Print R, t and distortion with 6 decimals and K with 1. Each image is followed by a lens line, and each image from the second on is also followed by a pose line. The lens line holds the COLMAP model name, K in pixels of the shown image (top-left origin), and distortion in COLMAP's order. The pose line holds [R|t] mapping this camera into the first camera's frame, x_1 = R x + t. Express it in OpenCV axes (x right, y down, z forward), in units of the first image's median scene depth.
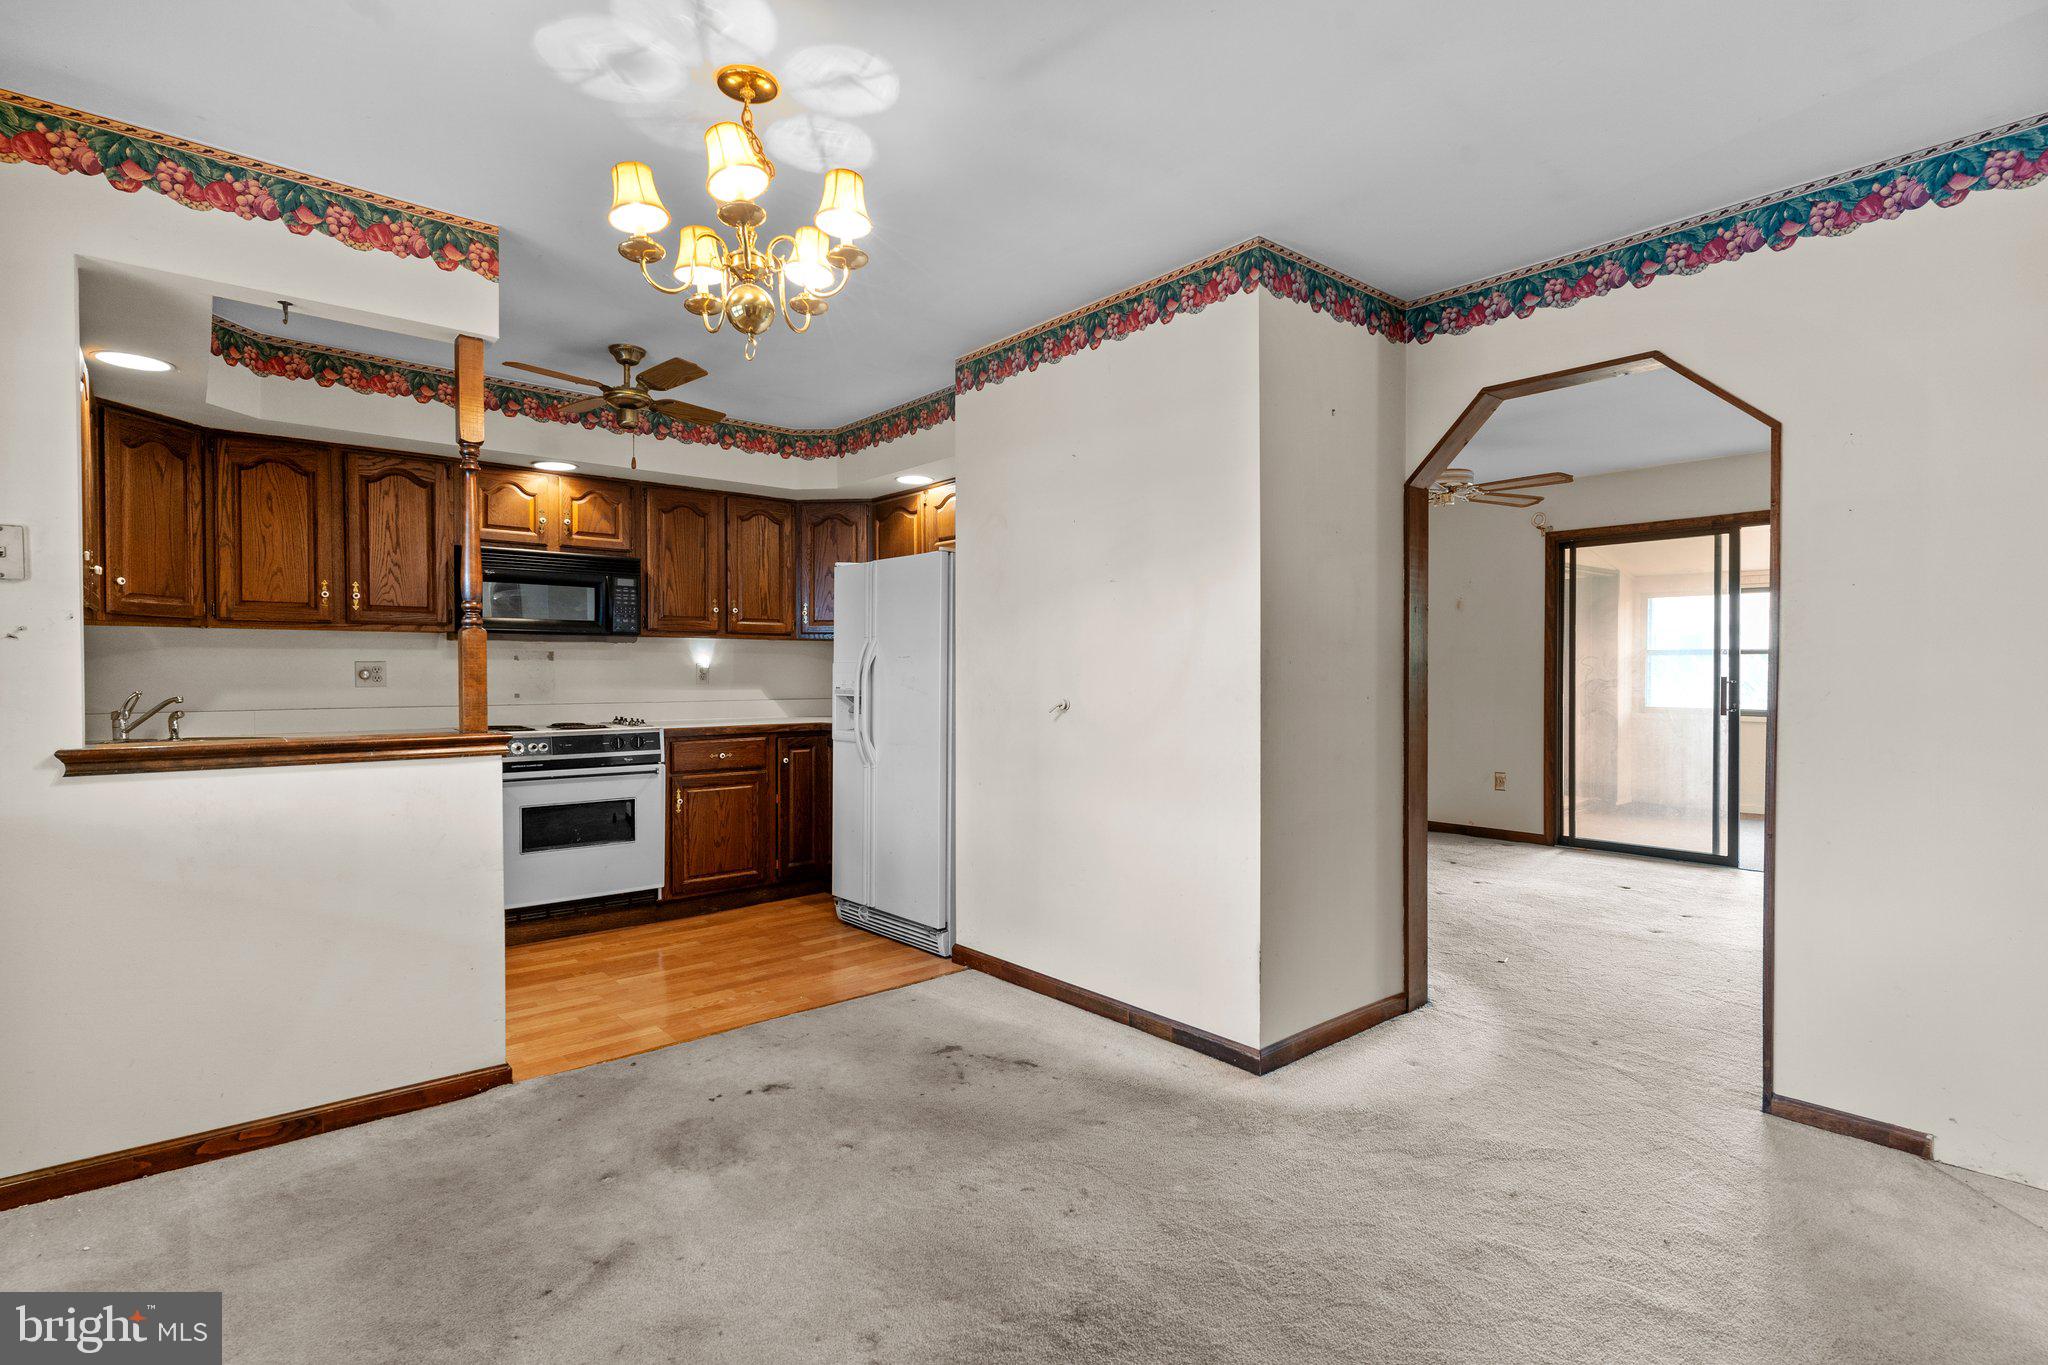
lens RADIAL K [[994.7, 0, 1026.8], [0, 994.7, 677.3], [0, 0, 1]] dist [-0.000797, -0.000545]
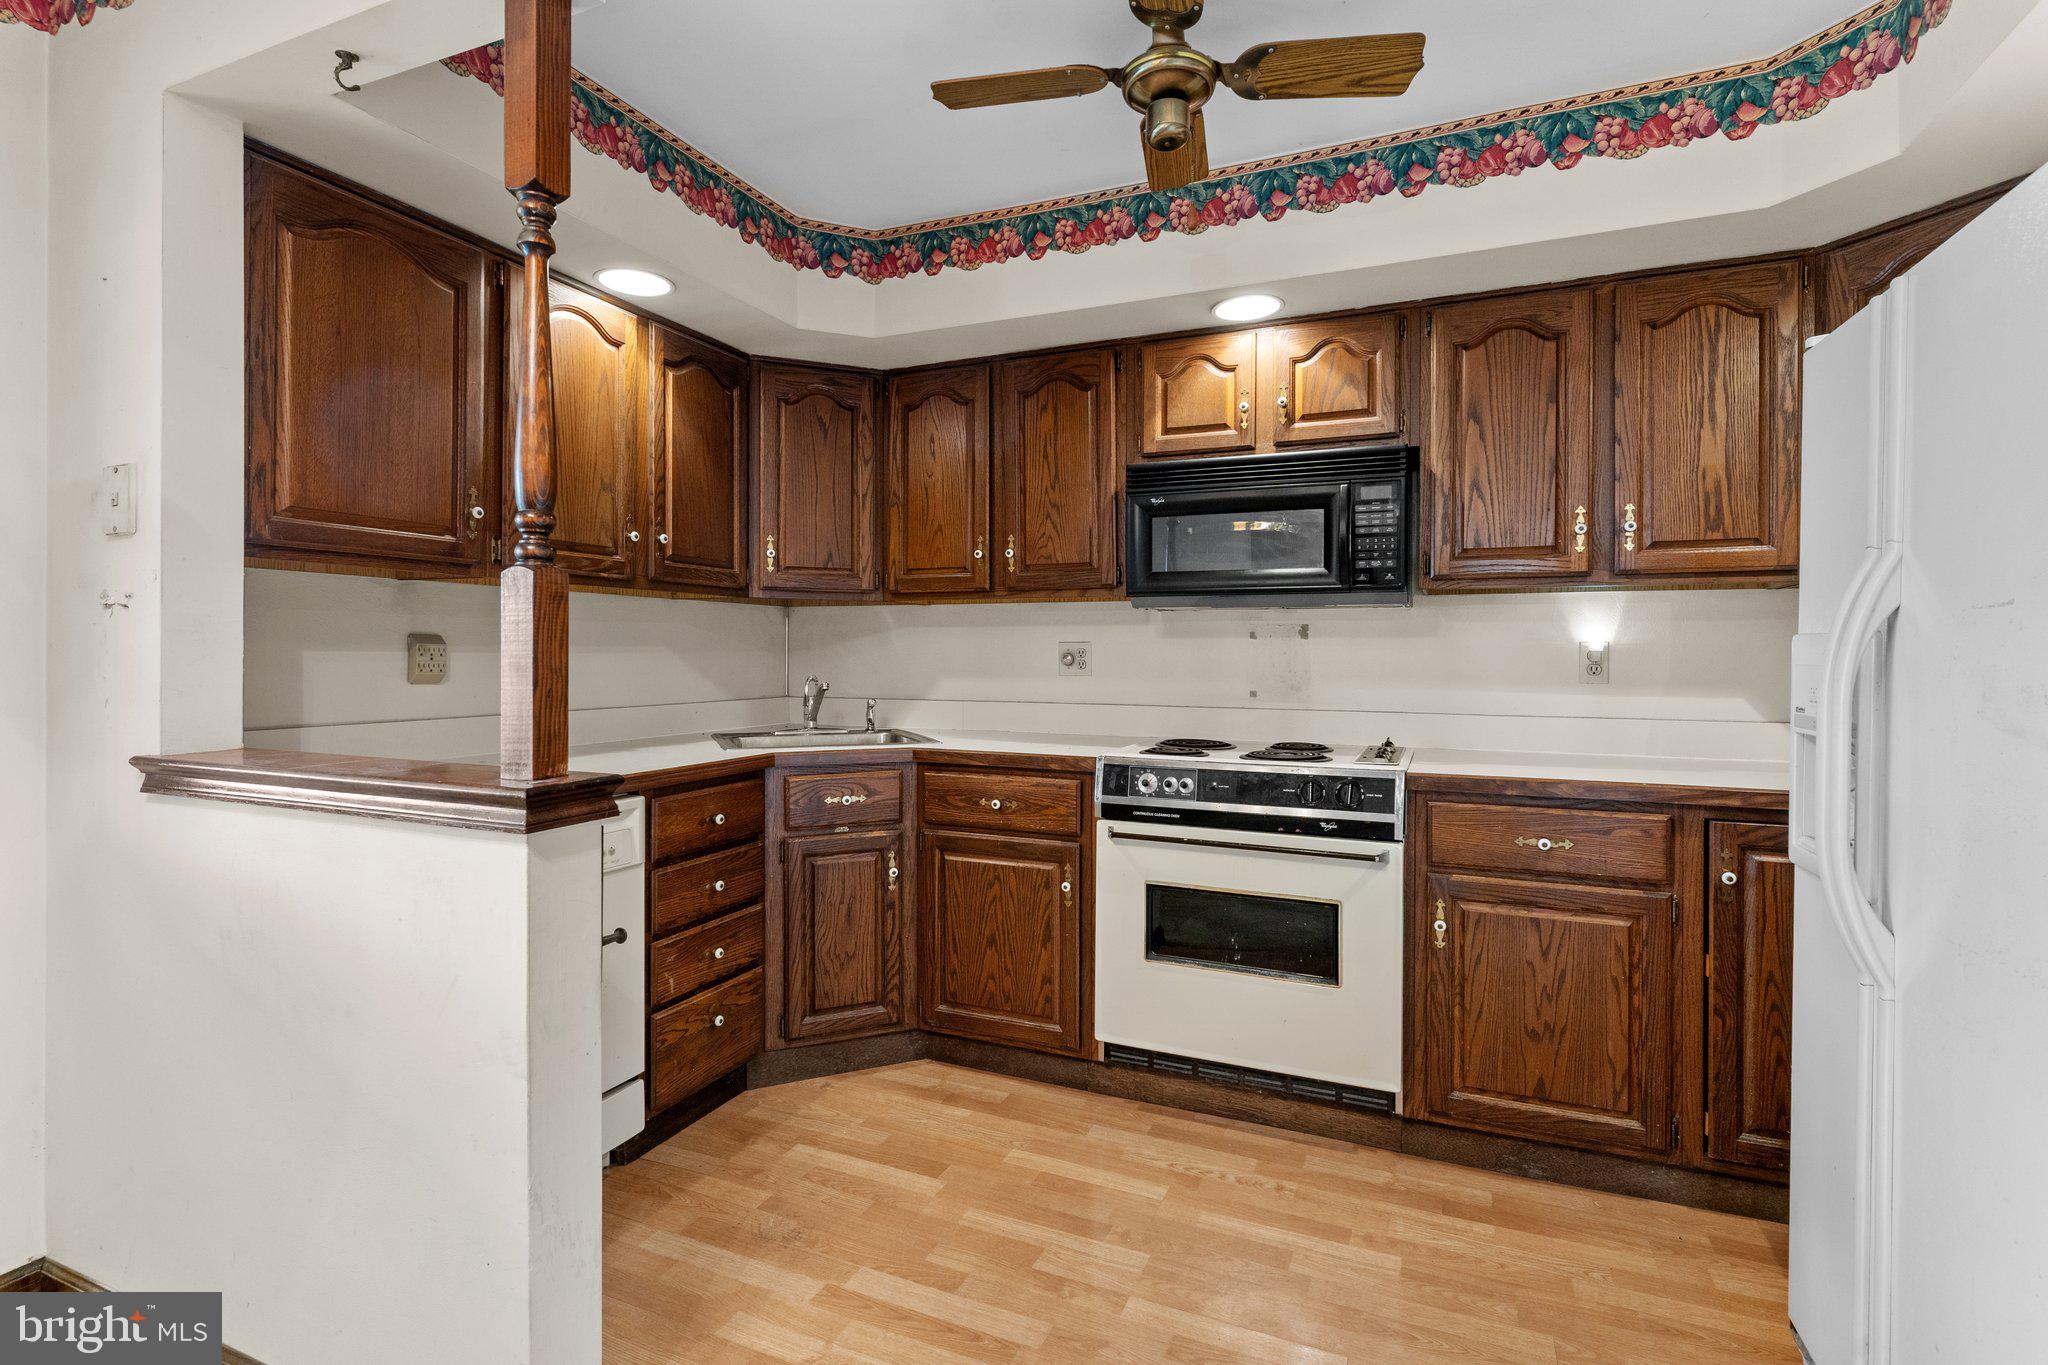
lens RADIAL K [[982.9, 0, 1021.7], [0, 982.9, 655.2], [0, 0, 1]] dist [0.000421, -0.000054]
pose [[0.435848, 0.003347, -0.900014, -0.007231], [-0.010664, 0.999942, -0.001445, -0.004261], [0.899957, 0.010227, 0.435859, 0.615903]]
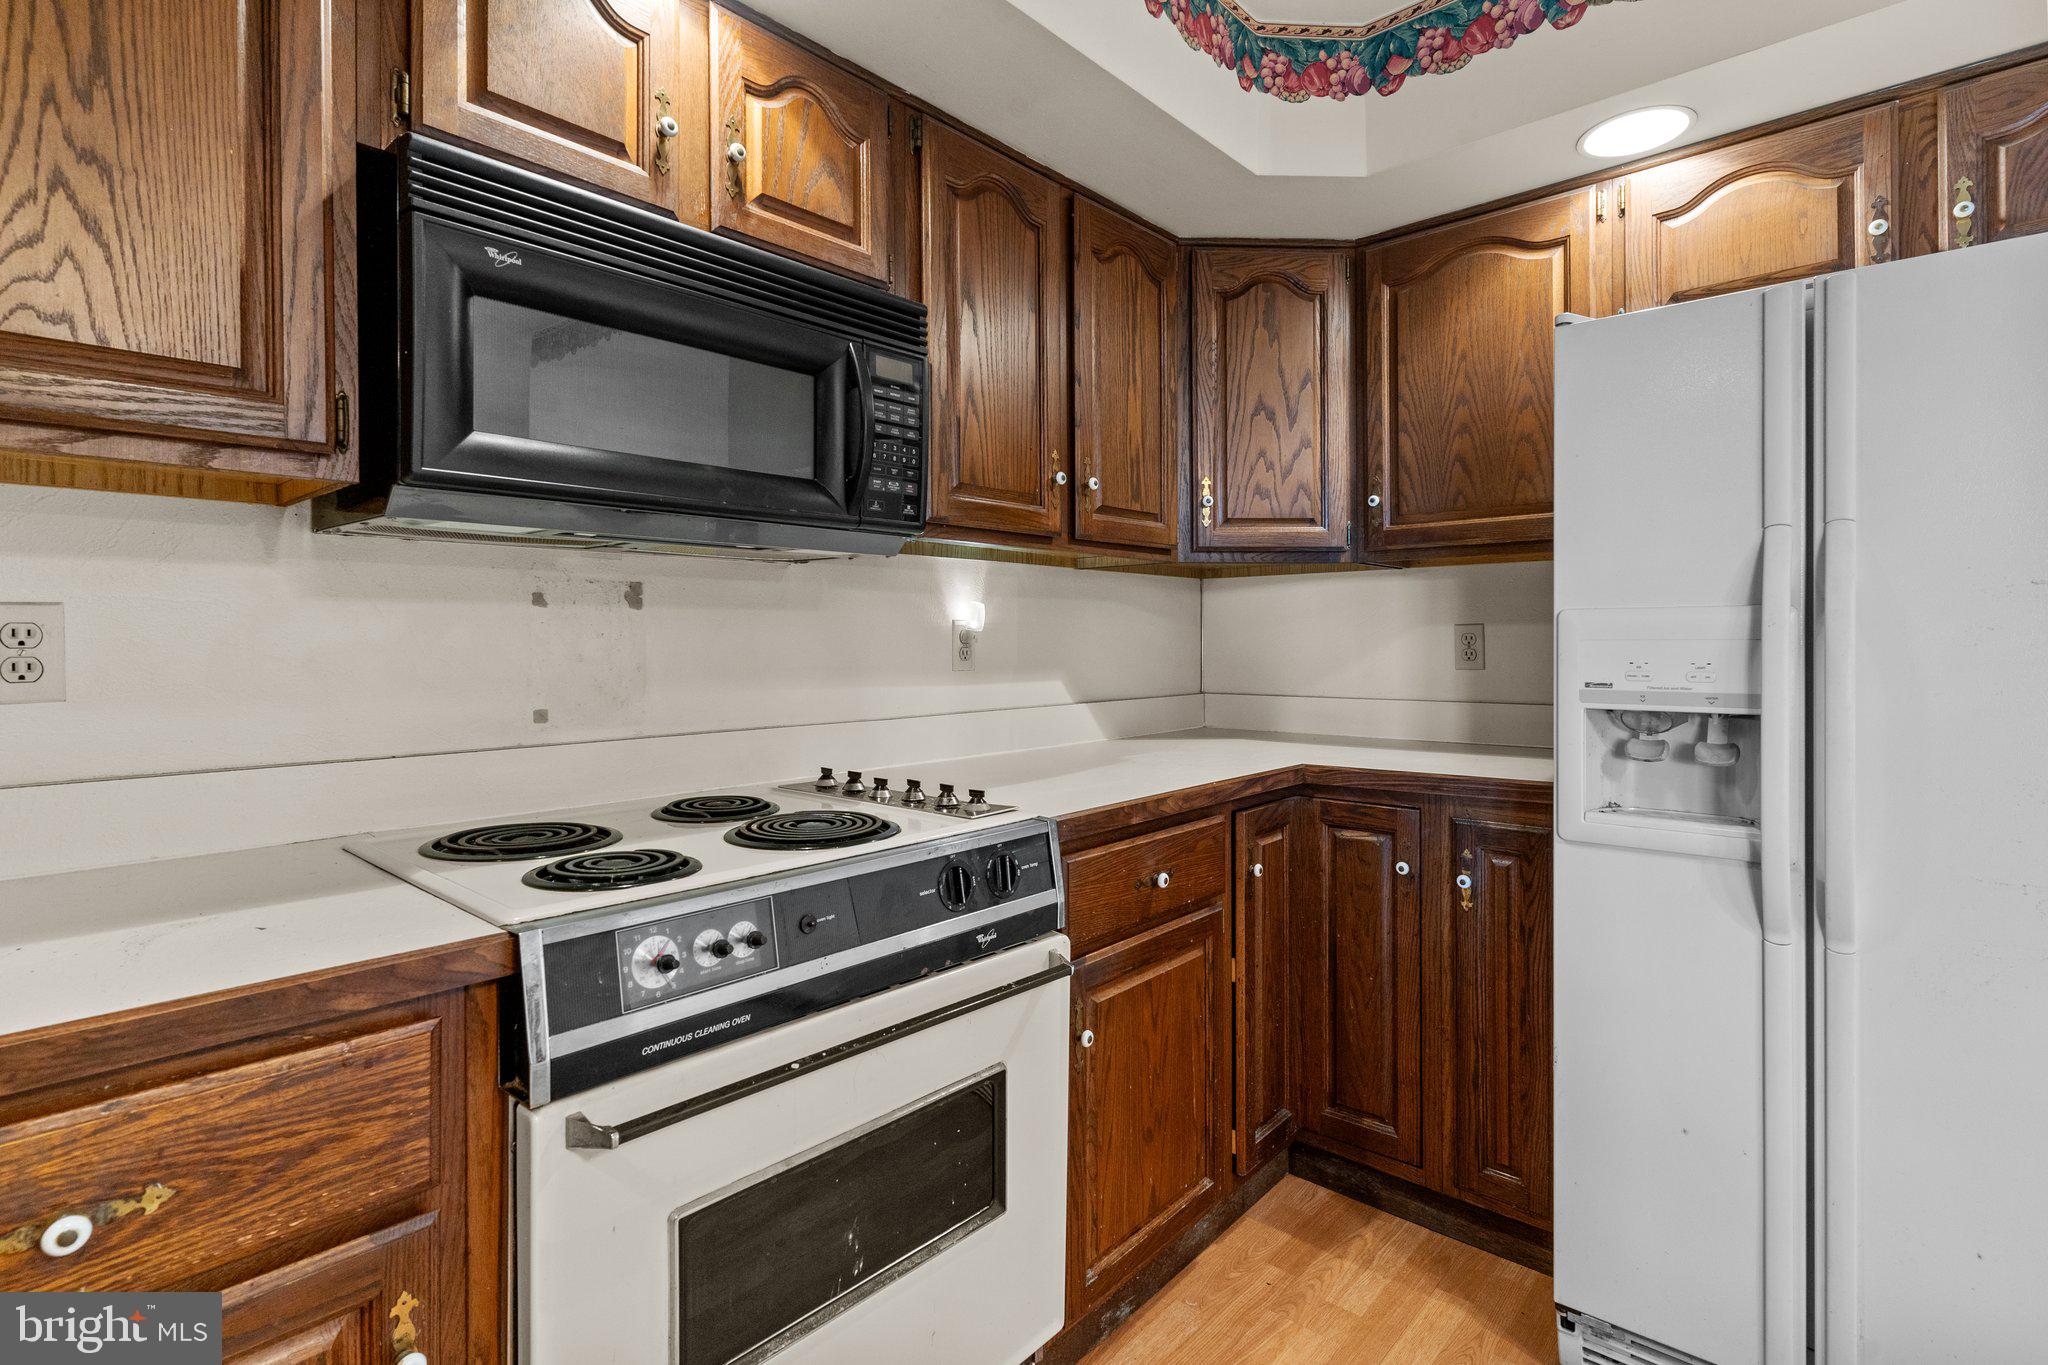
lens RADIAL K [[990.4, 0, 1017.8], [0, 990.4, 641.9], [0, 0, 1]] dist [-0.000856, -0.000346]
pose [[0.990800, -0.005669, 0.135212, -0.421788], [0.006626, 0.999956, -0.006633, -0.002594], [-0.135168, 0.007468, 0.990795, 0.692549]]
